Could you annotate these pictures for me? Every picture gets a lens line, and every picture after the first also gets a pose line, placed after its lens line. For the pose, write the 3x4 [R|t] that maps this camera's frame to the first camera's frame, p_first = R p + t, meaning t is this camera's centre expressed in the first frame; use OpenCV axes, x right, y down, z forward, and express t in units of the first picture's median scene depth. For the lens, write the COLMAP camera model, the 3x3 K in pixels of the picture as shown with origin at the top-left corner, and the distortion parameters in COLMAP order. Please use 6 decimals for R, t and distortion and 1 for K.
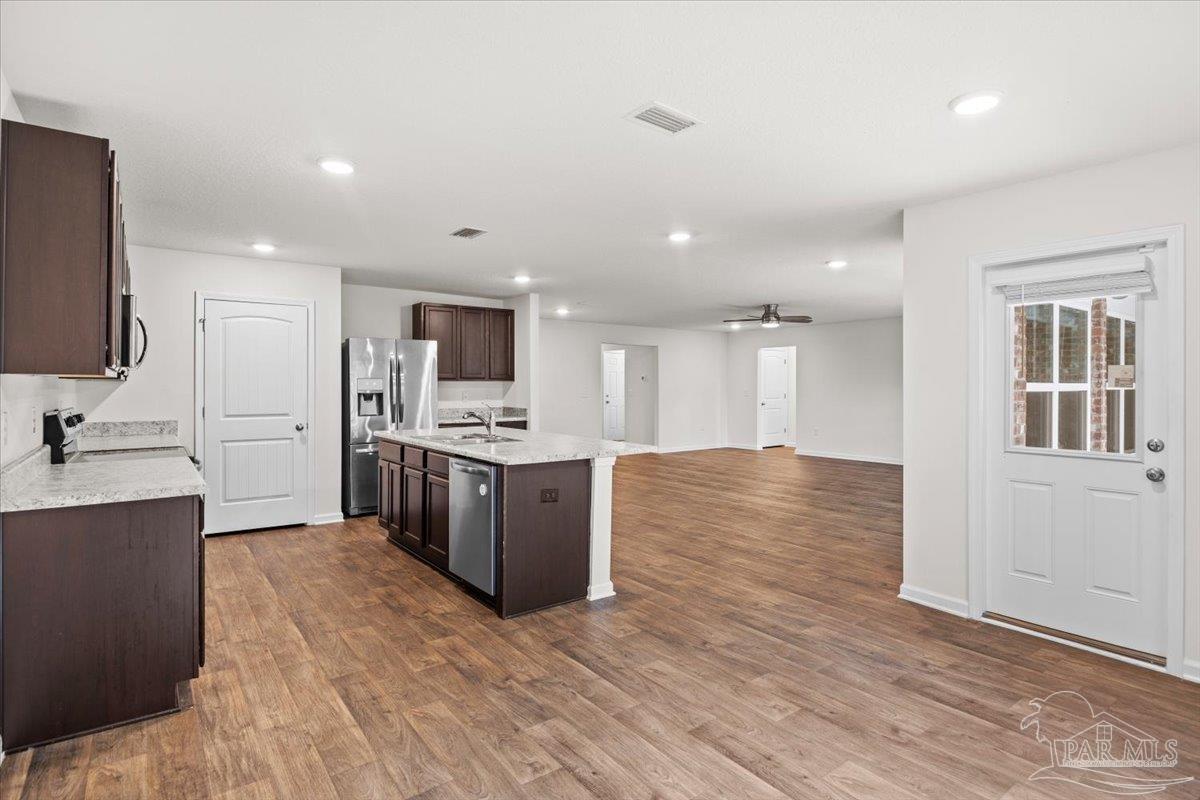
lens RADIAL K [[603.6, 0, 598.7], [0, 603.6, 392.1], [0, 0, 1]] dist [-0.006518, -0.000904]
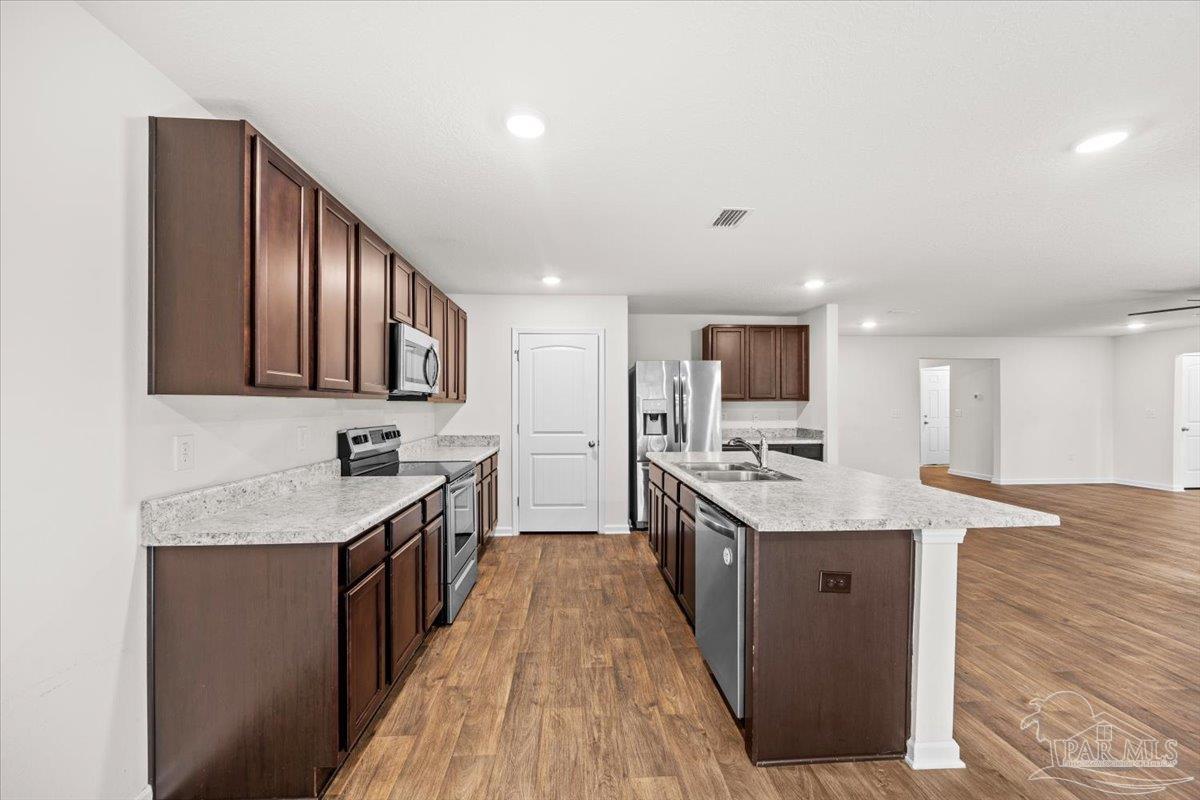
lens RADIAL K [[469.6, 0, 595.3], [0, 469.6, 408.8], [0, 0, 1]] dist [-0.001283, 0.000675]
pose [[0.828843, 0.001327, -0.559479, -0.010429], [-0.003463, 0.999990, -0.002759, -0.004148], [0.559470, 0.004224, 0.828840, 0.311070]]
